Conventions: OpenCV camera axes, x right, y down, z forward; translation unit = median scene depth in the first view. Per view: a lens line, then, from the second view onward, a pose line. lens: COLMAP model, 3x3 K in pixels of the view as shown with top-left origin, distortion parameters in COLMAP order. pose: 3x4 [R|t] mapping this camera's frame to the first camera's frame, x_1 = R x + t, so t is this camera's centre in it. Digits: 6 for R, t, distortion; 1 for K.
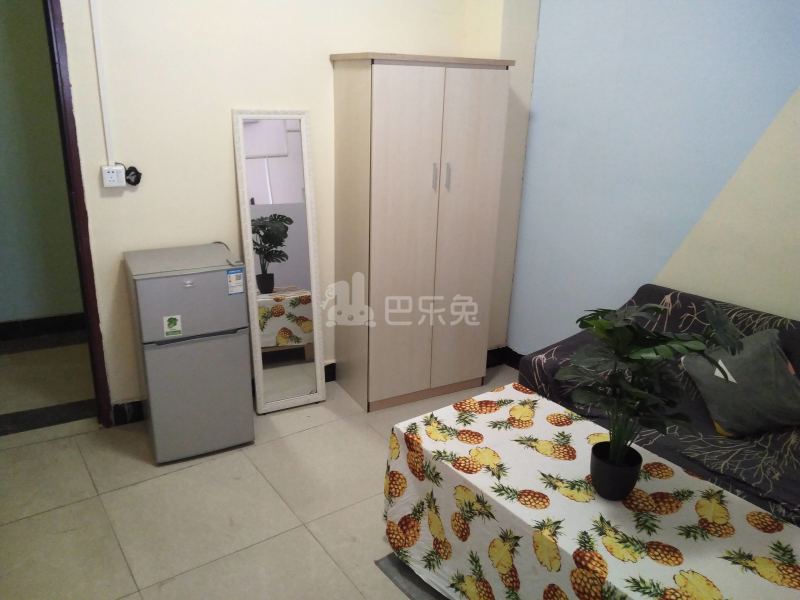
lens RADIAL K [[630.7, 0, 393.7], [0, 630.7, 299.9], [0, 0, 1]] dist [0.069683, -0.133209]
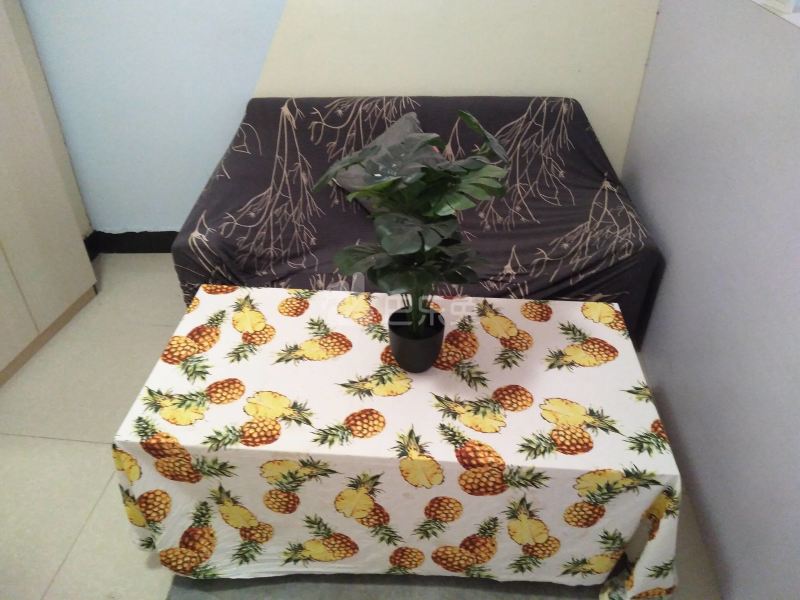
lens RADIAL K [[630.7, 0, 393.7], [0, 630.7, 299.9], [0, 0, 1]] dist [0.069683, -0.133209]
pose [[0.658109, -0.469356, 0.588725, -0.130769], [0.268211, 0.876768, 0.399175, -0.111478], [-0.703531, -0.104798, 0.702896, 0.377944]]
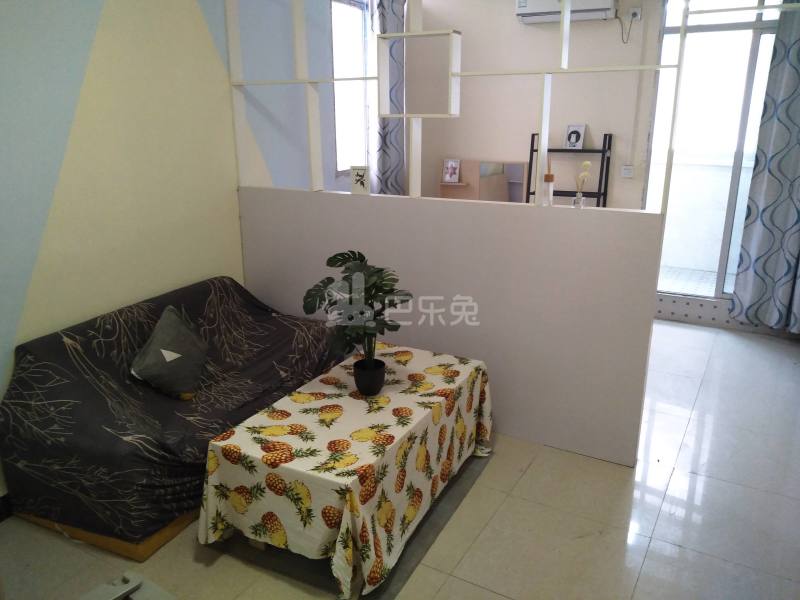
lens RADIAL K [[630.7, 0, 393.7], [0, 630.7, 299.9], [0, 0, 1]] dist [0.069683, -0.133209]
pose [[-0.415949, -0.285890, 0.863281, -0.798605], [0.288103, 0.858972, 0.423278, -0.438474], [-0.862545, 0.424775, -0.274922, 1.129258]]
